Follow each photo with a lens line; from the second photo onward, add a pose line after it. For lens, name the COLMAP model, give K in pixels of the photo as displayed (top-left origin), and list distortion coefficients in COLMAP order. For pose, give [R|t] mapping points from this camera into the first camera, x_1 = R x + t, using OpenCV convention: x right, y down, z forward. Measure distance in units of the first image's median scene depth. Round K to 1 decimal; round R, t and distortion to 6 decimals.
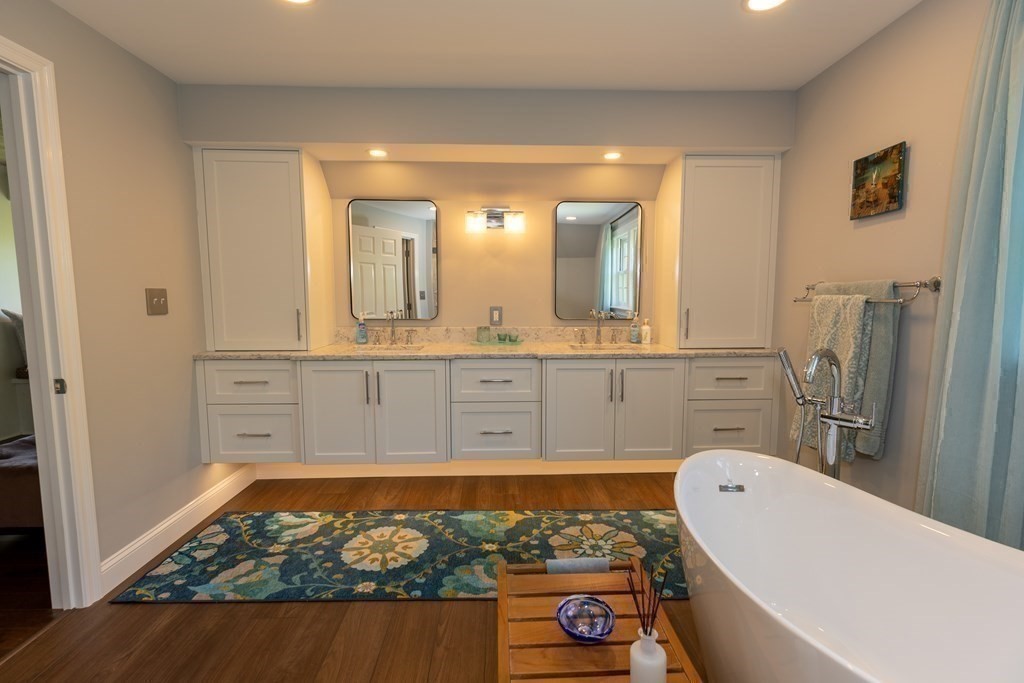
lens RADIAL K [[458.2, 0, 514.1], [0, 458.2, 333.5], [0, 0, 1]] dist [0.003079, -0.000958]
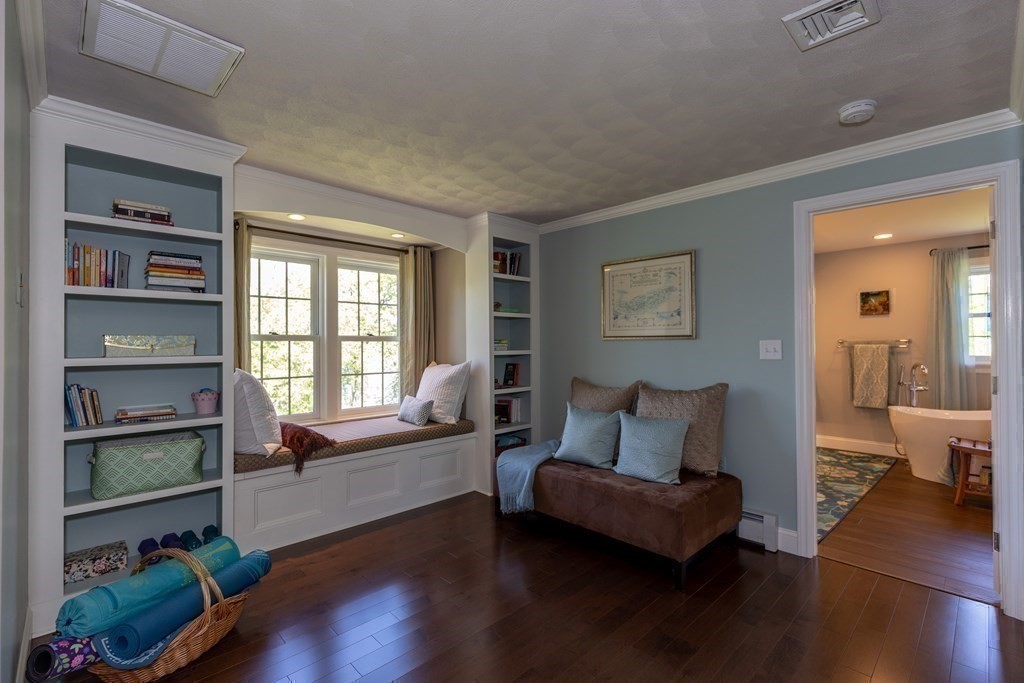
lens RADIAL K [[458.2, 0, 511.0], [0, 458.2, 344.3], [0, 0, 1]] dist [0.003079, -0.000958]
pose [[0.748329, -0.008213, 0.663277, -2.577413], [0.079516, 0.993824, -0.077406, -0.049319], [-0.658544, 0.110667, 0.744360, 0.435172]]
